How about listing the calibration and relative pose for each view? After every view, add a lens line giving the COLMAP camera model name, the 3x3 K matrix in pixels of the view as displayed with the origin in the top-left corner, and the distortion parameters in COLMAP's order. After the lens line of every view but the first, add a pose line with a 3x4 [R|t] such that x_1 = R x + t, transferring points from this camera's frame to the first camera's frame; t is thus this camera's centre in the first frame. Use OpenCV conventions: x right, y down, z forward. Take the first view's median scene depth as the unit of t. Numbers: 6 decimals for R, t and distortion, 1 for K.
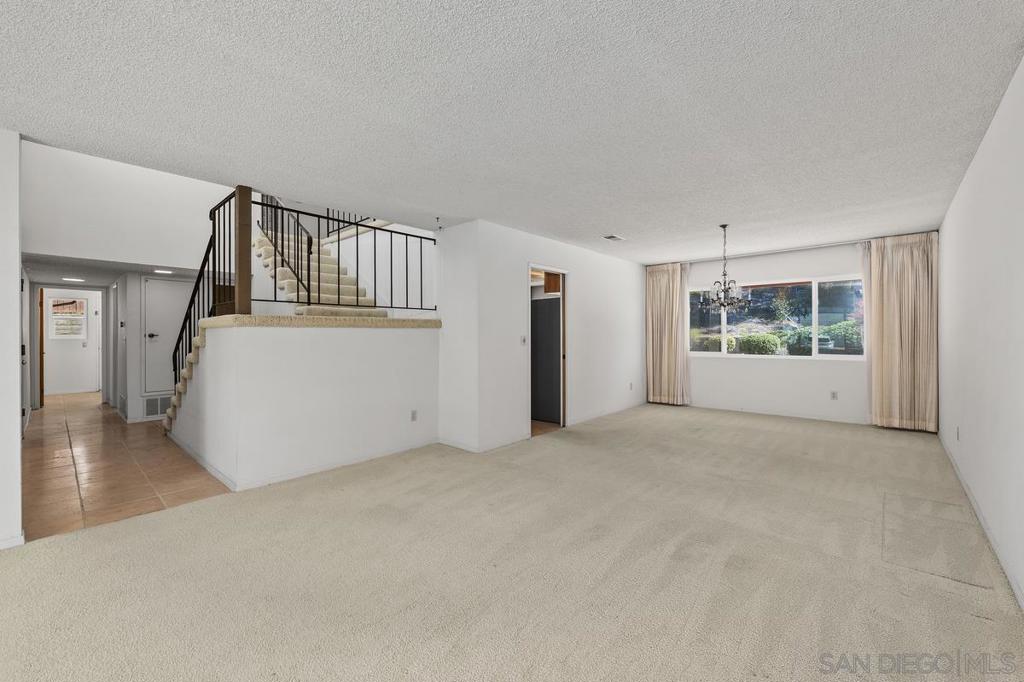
lens RADIAL K [[419.9, 0, 510.2], [0, 419.9, 336.8], [0, 0, 1]] dist [-0.002715, -0.000141]
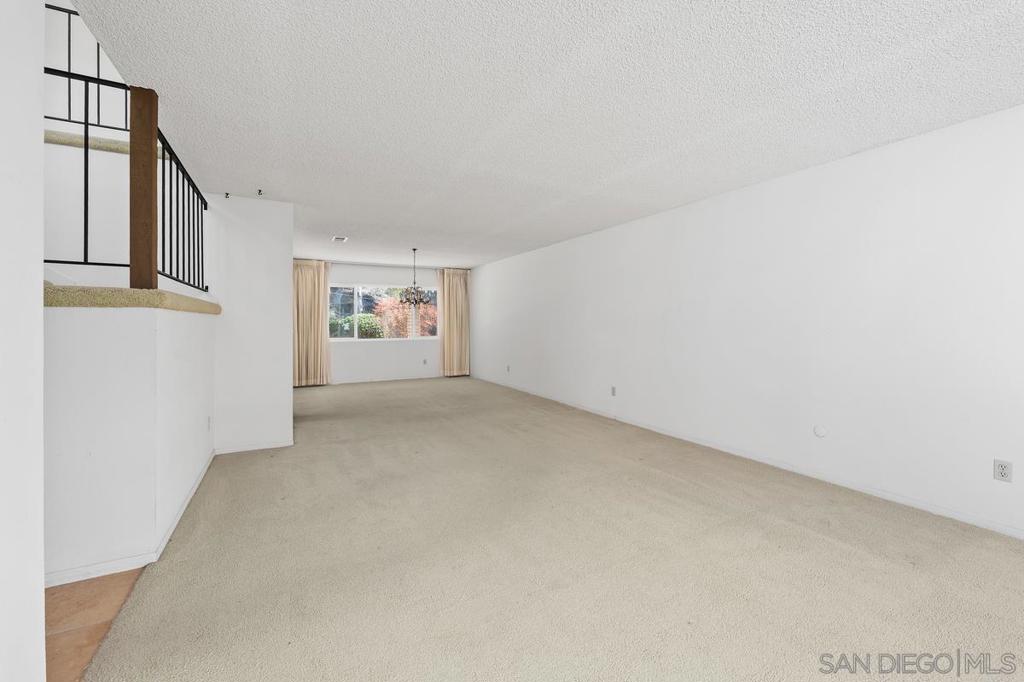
lens RADIAL K [[419.9, 0, 507.0], [0, 419.9, 333.0], [0, 0, 1]] dist [-0.002715, -0.000141]
pose [[0.350434, -0.015718, 0.936455, -0.644763], [-0.000128, 0.999858, 0.016831, 0.002711], [-0.936587, -0.006018, 0.350383, 0.153381]]
